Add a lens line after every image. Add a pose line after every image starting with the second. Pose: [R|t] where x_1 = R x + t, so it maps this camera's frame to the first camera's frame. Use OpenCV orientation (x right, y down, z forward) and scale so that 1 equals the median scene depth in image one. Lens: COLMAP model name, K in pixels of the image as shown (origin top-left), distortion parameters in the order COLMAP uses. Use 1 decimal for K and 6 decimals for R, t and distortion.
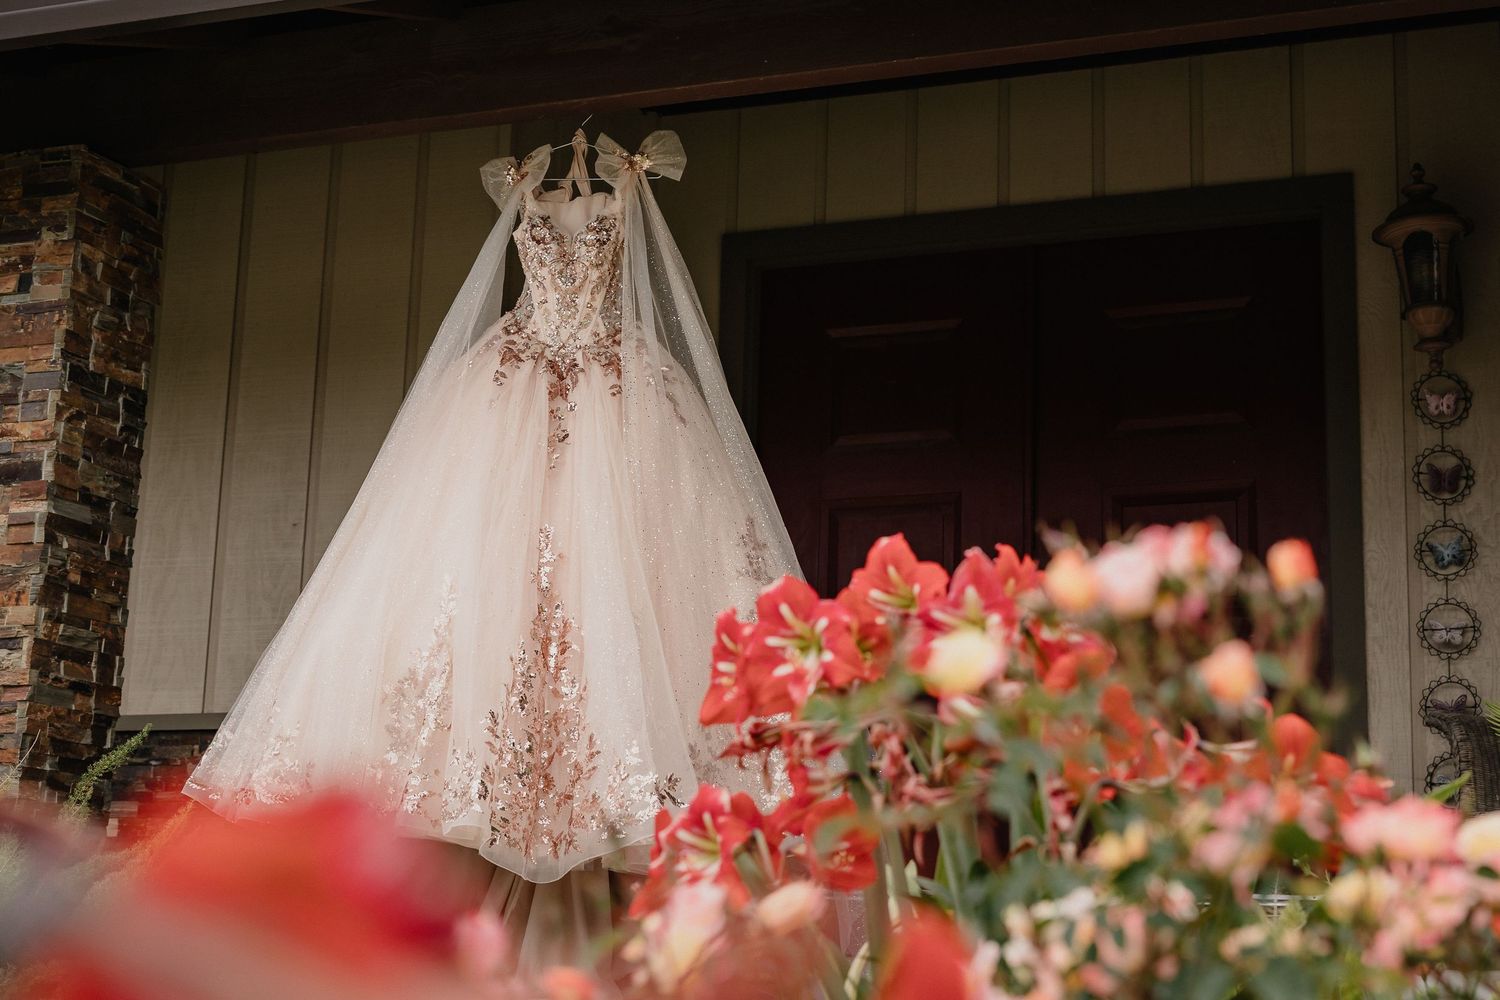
lens RADIAL K [[1853.4, 0, 750.8], [0, 1853.4, 469.1], [0, 0, 1]] dist [-0.025021, 0.170593]
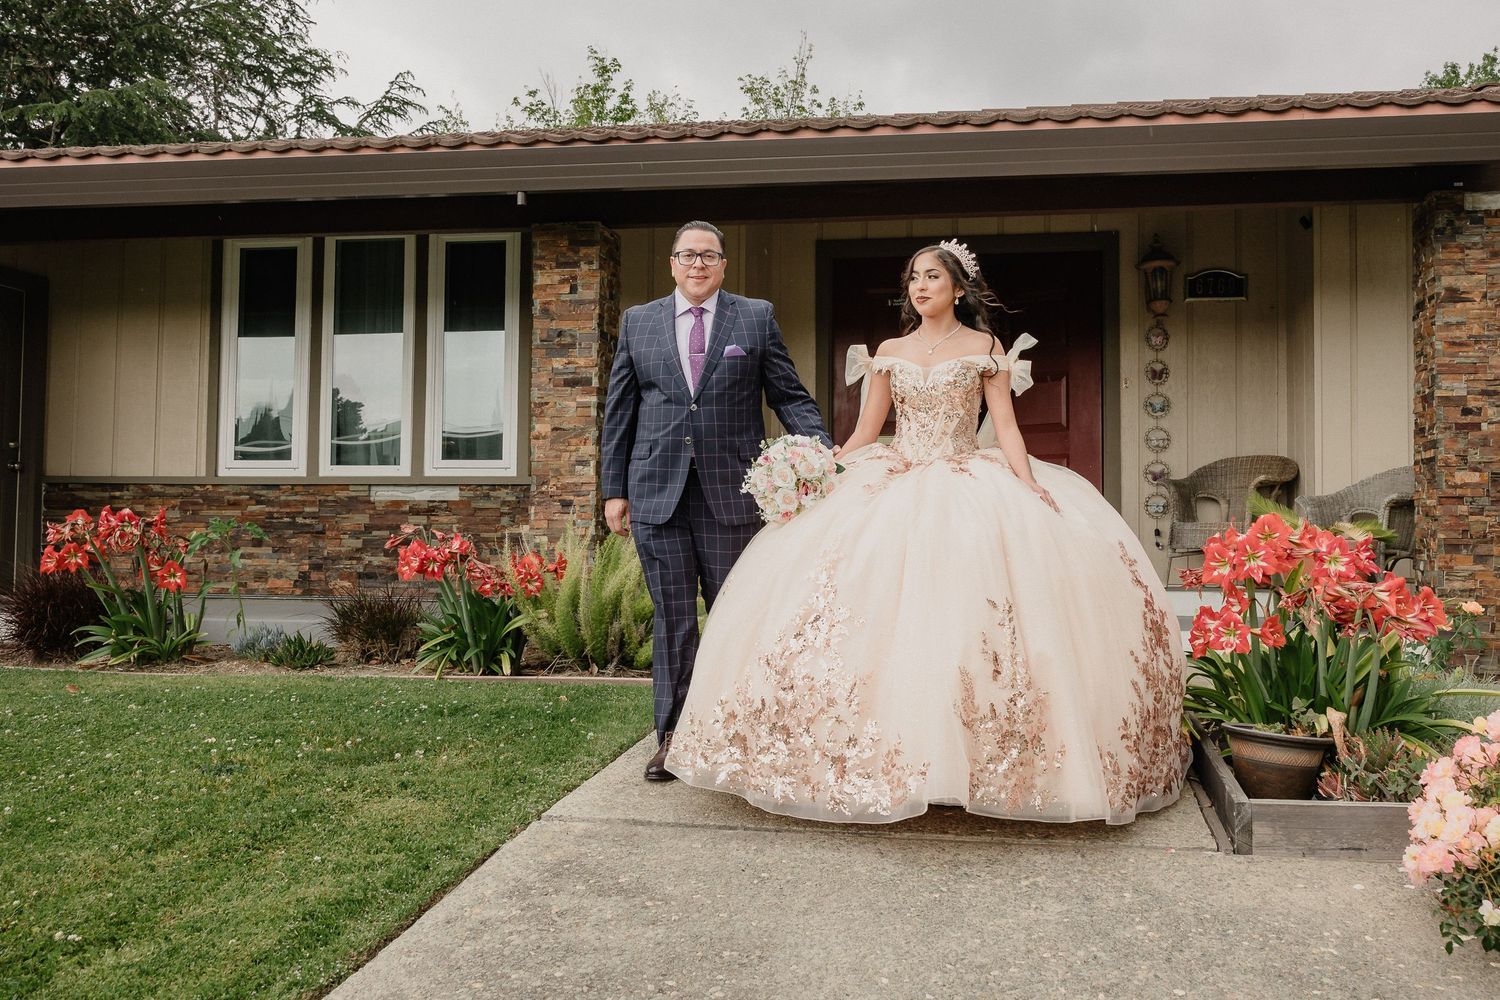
lens RADIAL K [[1853.4, 0, 750.8], [0, 1853.4, 469.1], [0, 0, 1]] dist [-0.025021, 0.170593]
pose [[0.941629, -0.026051, 0.335642, -0.897250], [-0.026011, 0.988391, 0.149686, -0.214698], [-0.335646, -0.149679, 0.930021, -1.007052]]
